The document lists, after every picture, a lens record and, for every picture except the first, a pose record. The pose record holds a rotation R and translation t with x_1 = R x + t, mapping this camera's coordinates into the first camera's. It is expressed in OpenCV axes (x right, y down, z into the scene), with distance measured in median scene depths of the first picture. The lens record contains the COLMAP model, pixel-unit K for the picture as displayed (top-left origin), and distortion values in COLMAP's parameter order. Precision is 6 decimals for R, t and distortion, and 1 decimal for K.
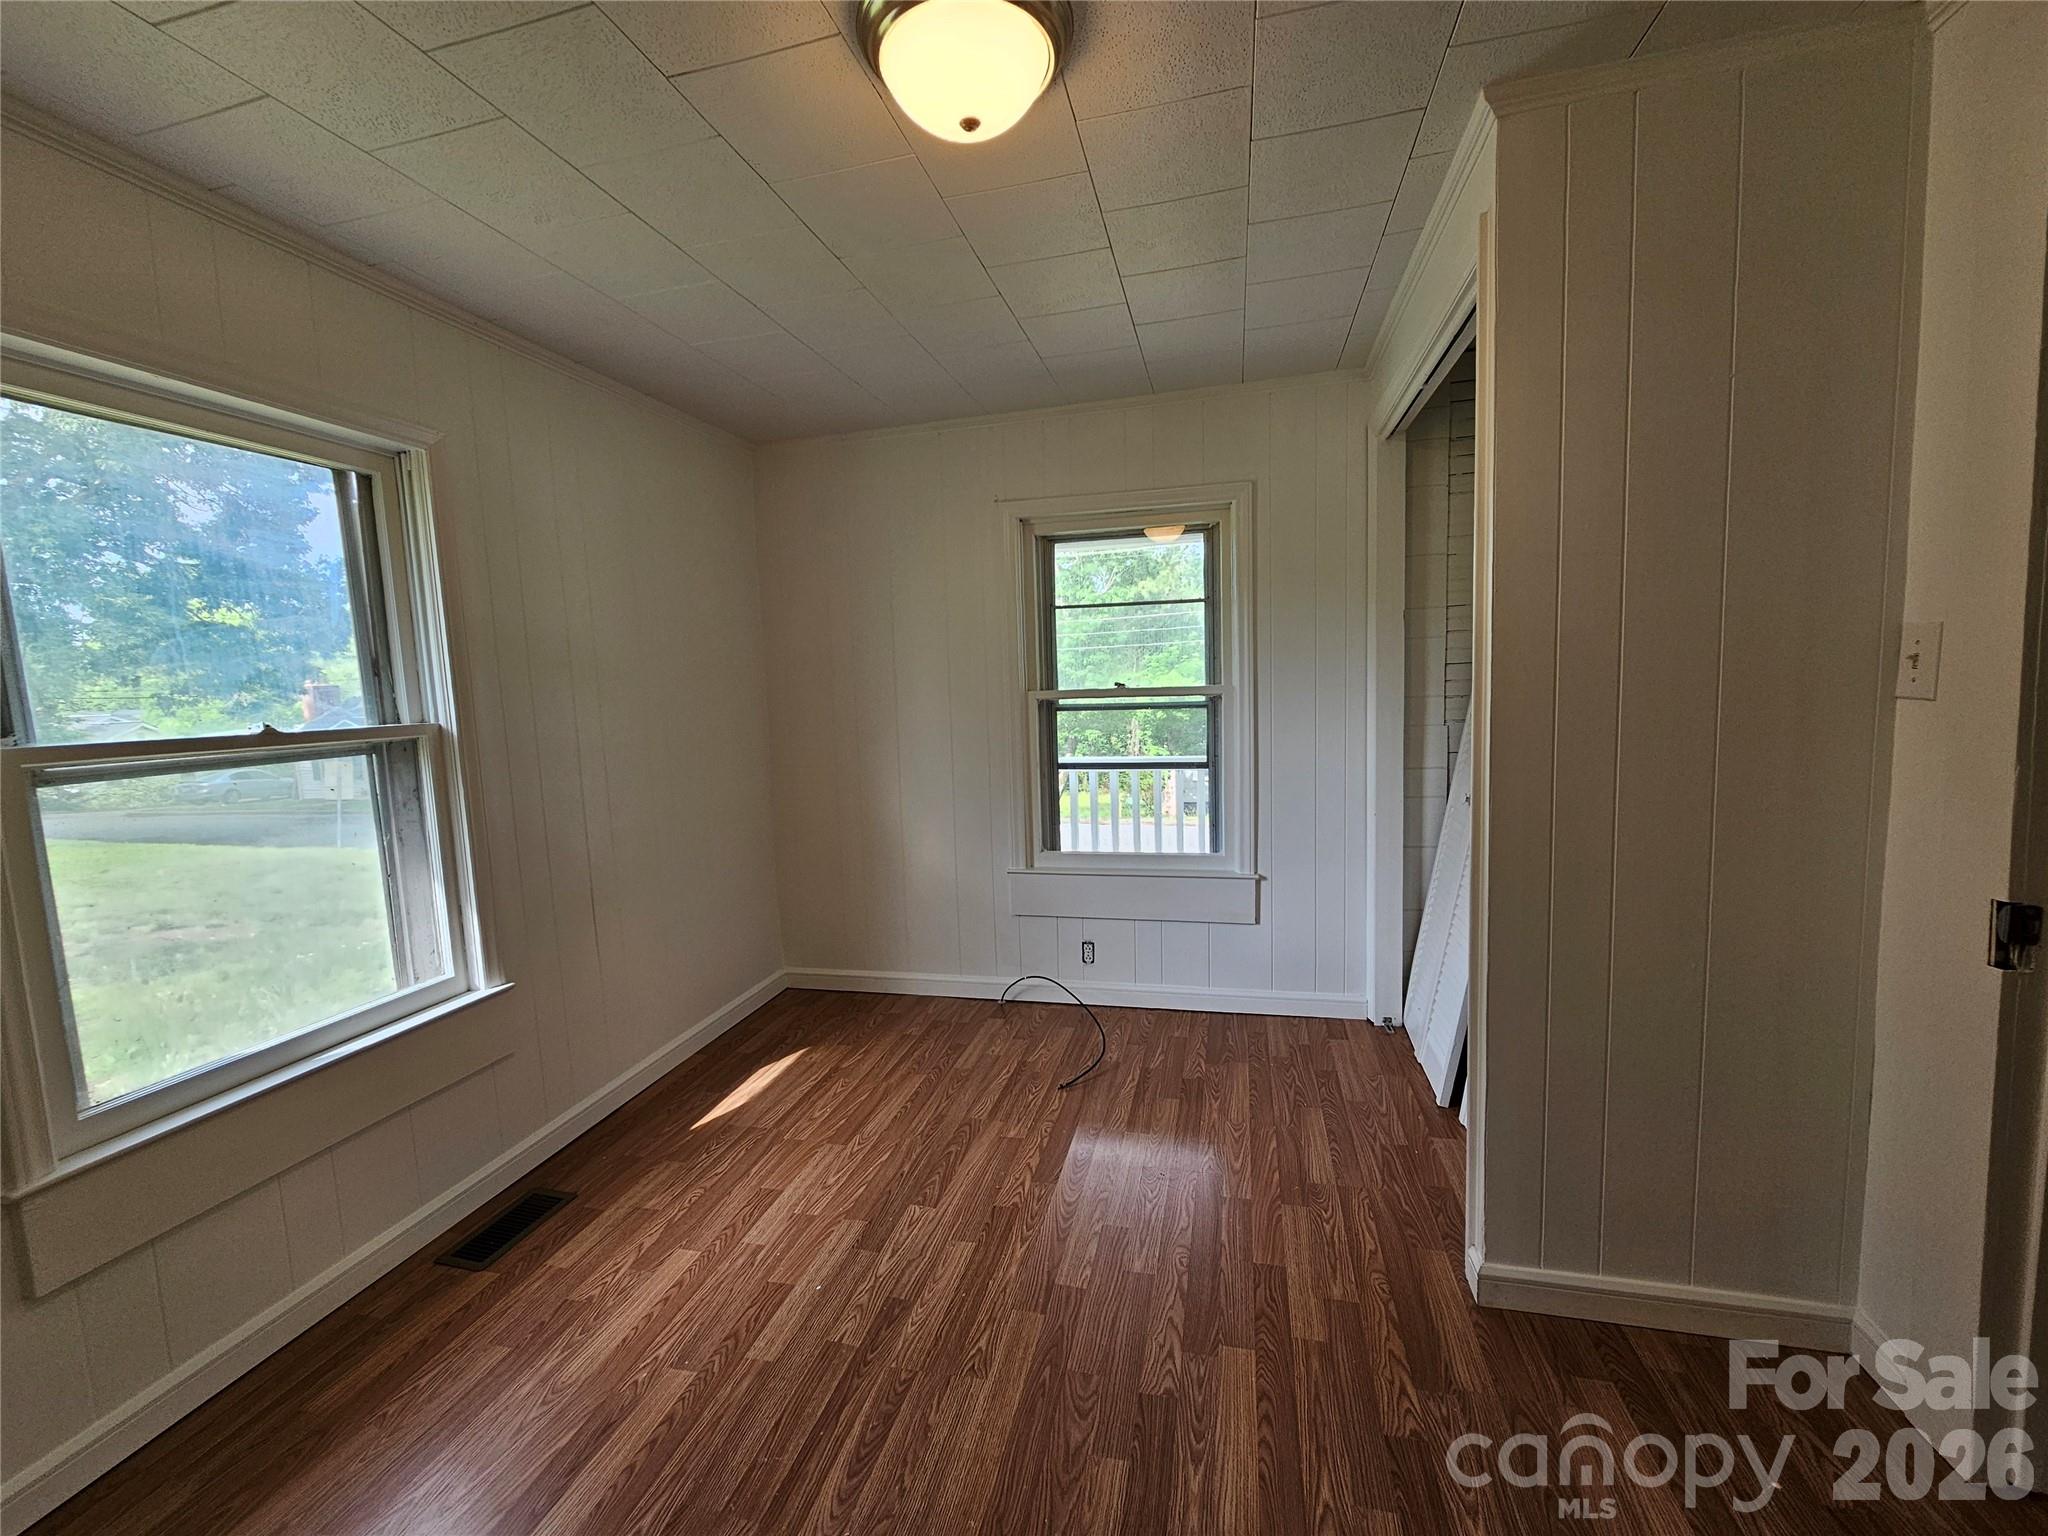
lens RADIAL K [[838.9, 0, 1026.7], [0, 838.9, 774.7], [0, 0, 1]] dist [0.006571, -0.000269]
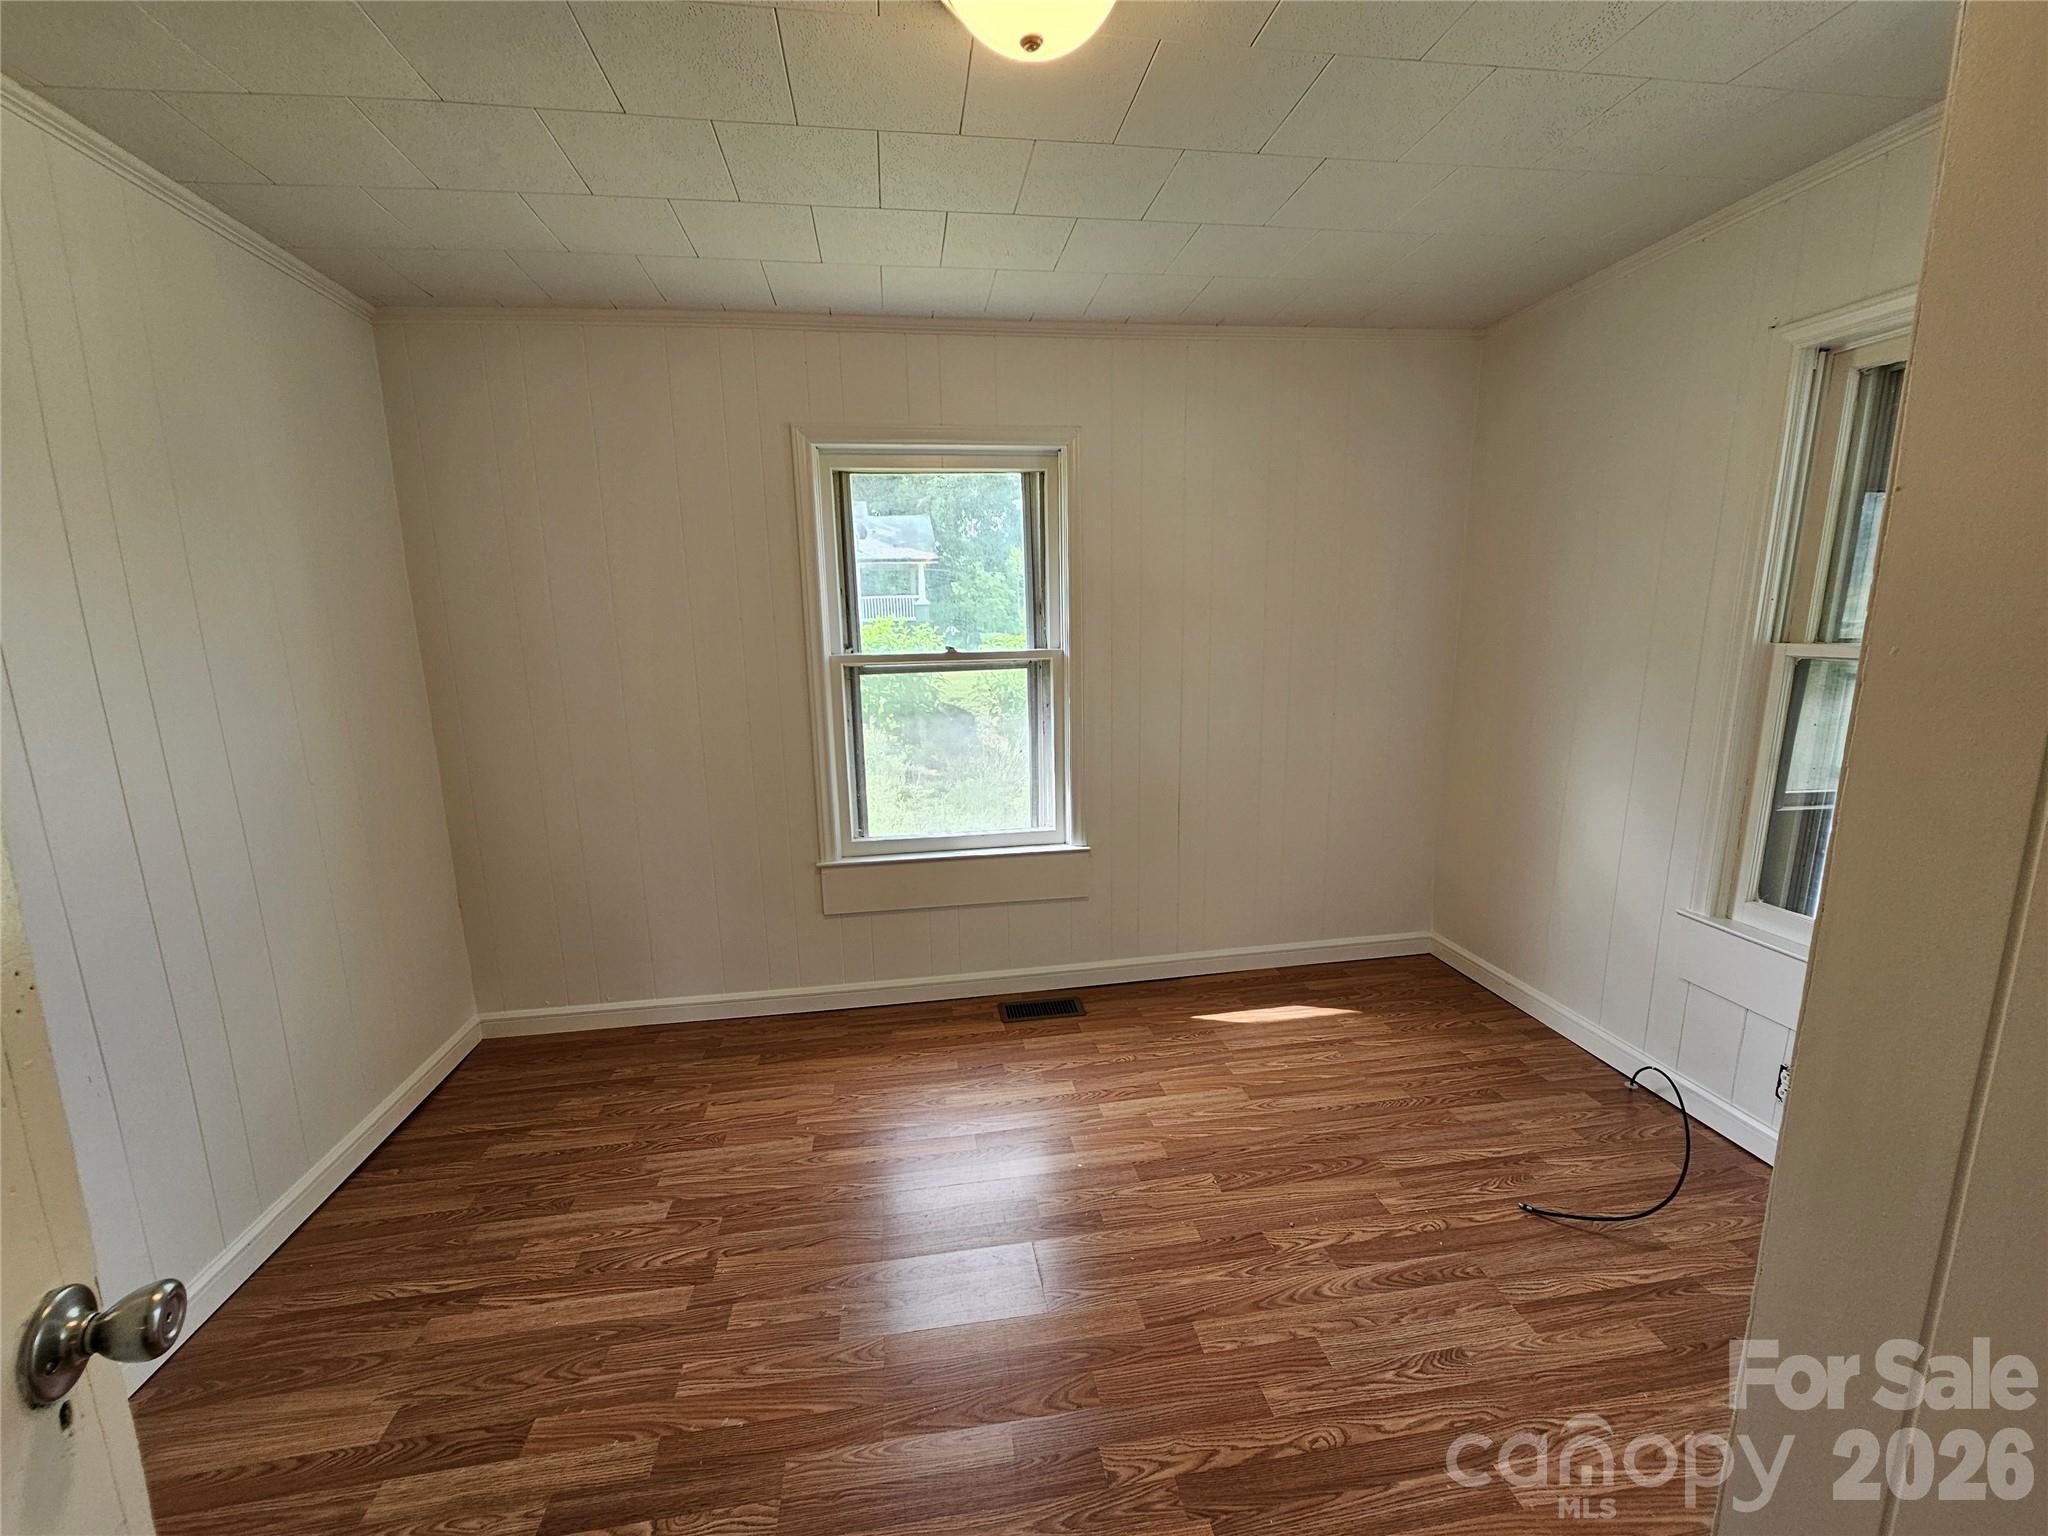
lens RADIAL K [[838.9, 0, 1026.7], [0, 838.9, 774.7], [0, 0, 1]] dist [0.006571, -0.000269]
pose [[0.389627, 0.199255, -0.899160, 0.546202], [-0.093802, 0.979824, 0.176483, -0.094529], [0.916183, 0.015580, 0.400457, 0.385873]]
